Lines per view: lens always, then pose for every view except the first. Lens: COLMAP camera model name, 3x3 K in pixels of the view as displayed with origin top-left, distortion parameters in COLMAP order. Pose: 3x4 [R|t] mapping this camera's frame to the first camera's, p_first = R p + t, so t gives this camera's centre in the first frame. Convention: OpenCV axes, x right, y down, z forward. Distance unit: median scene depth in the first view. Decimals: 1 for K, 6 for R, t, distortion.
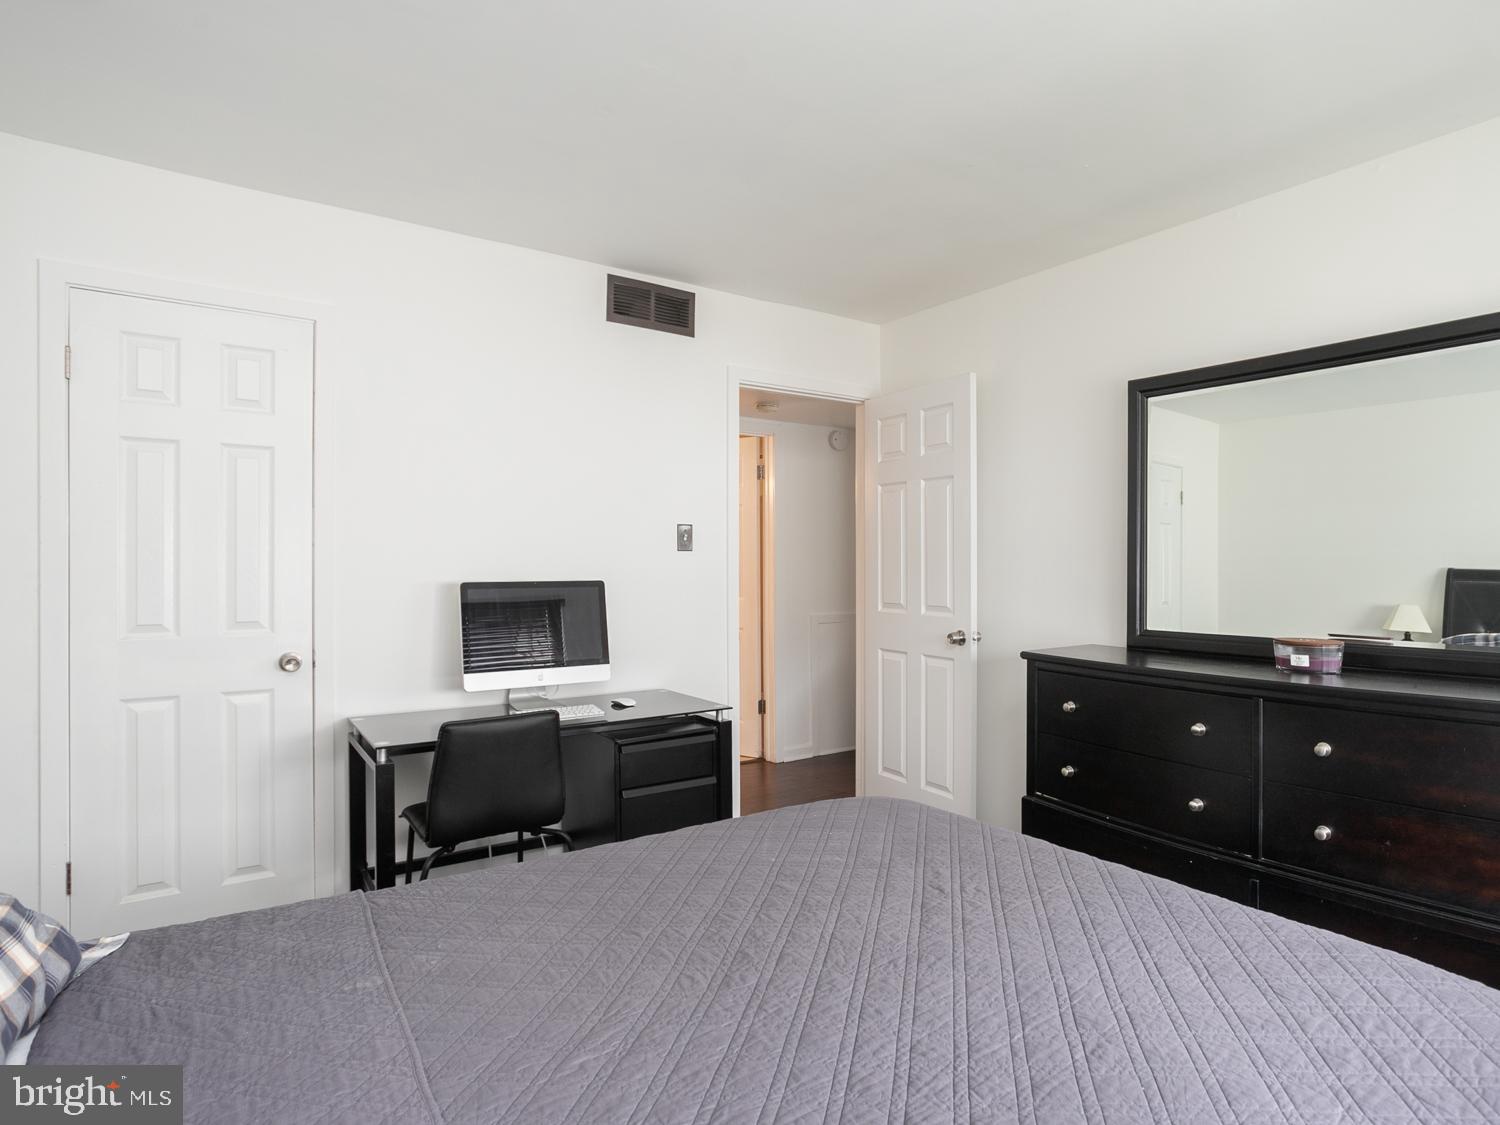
lens RADIAL K [[824.3, 0, 750.0], [0, 824.3, 562.5], [0, 0, 1]] dist [-0.008199, -0.000435]
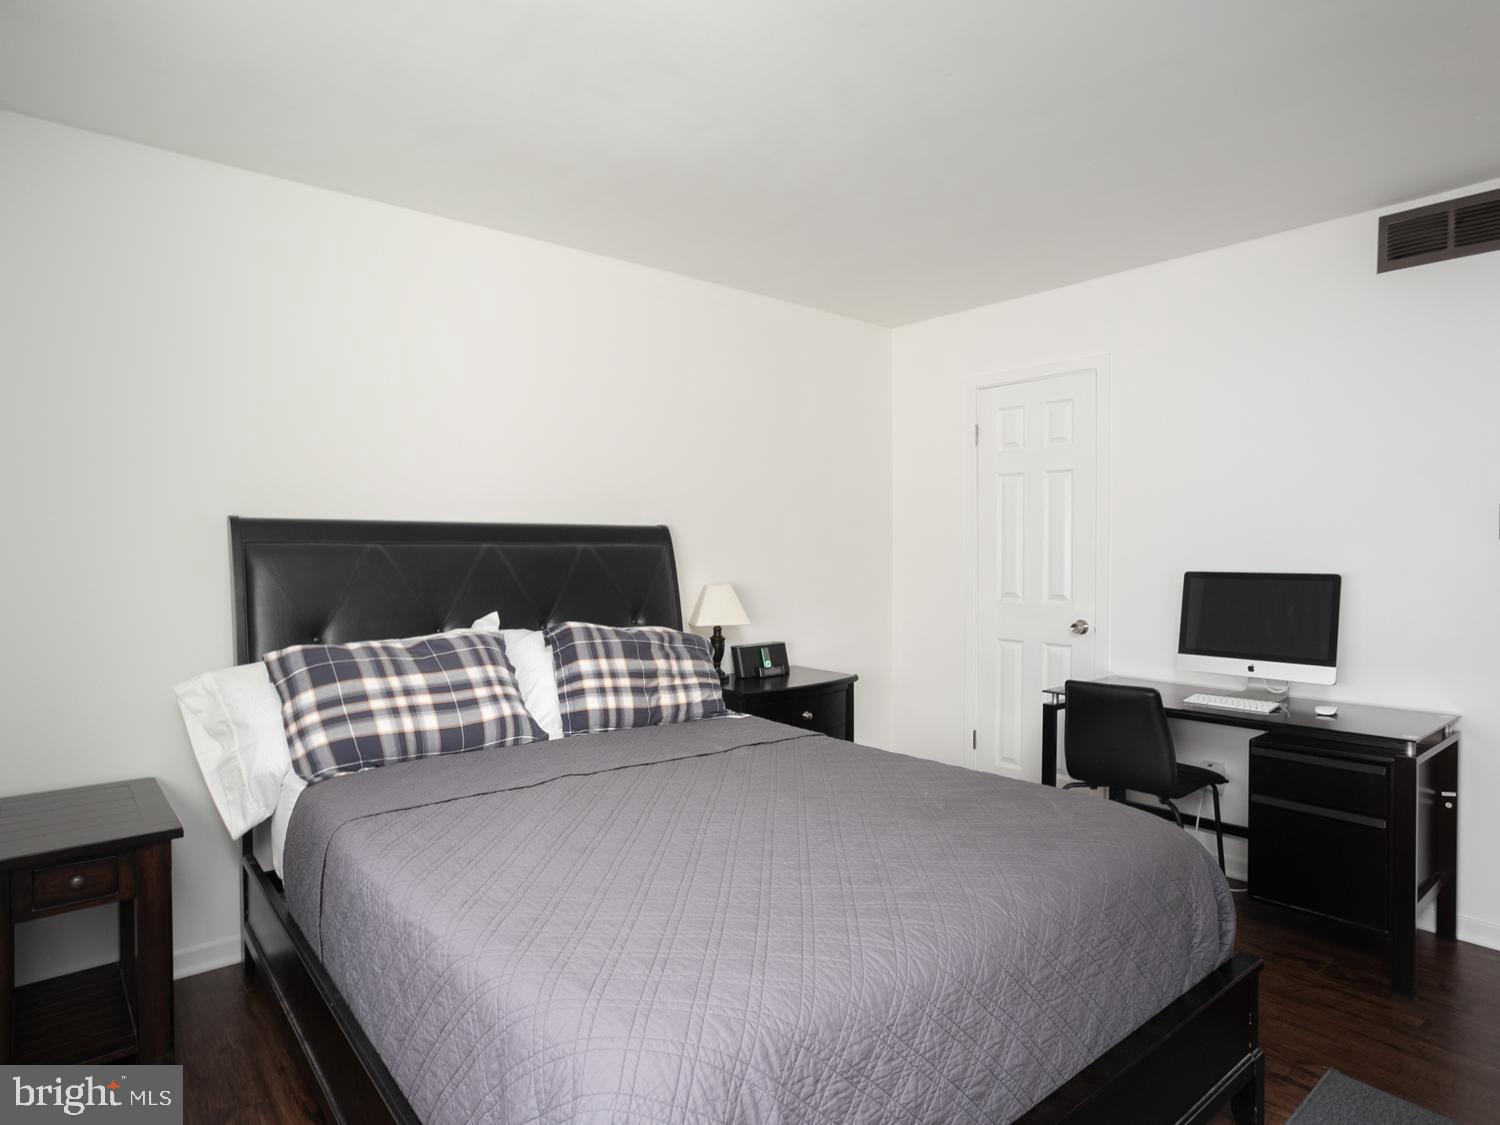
lens RADIAL K [[824.3, 0, 750.0], [0, 824.3, 562.5], [0, 0, 1]] dist [-0.008199, -0.000435]
pose [[0.126414, 0.011517, -0.991911, 0.726045], [-0.002500, 0.999933, 0.011291, 0.000998], [0.991974, 0.001052, 0.126434, 0.295472]]
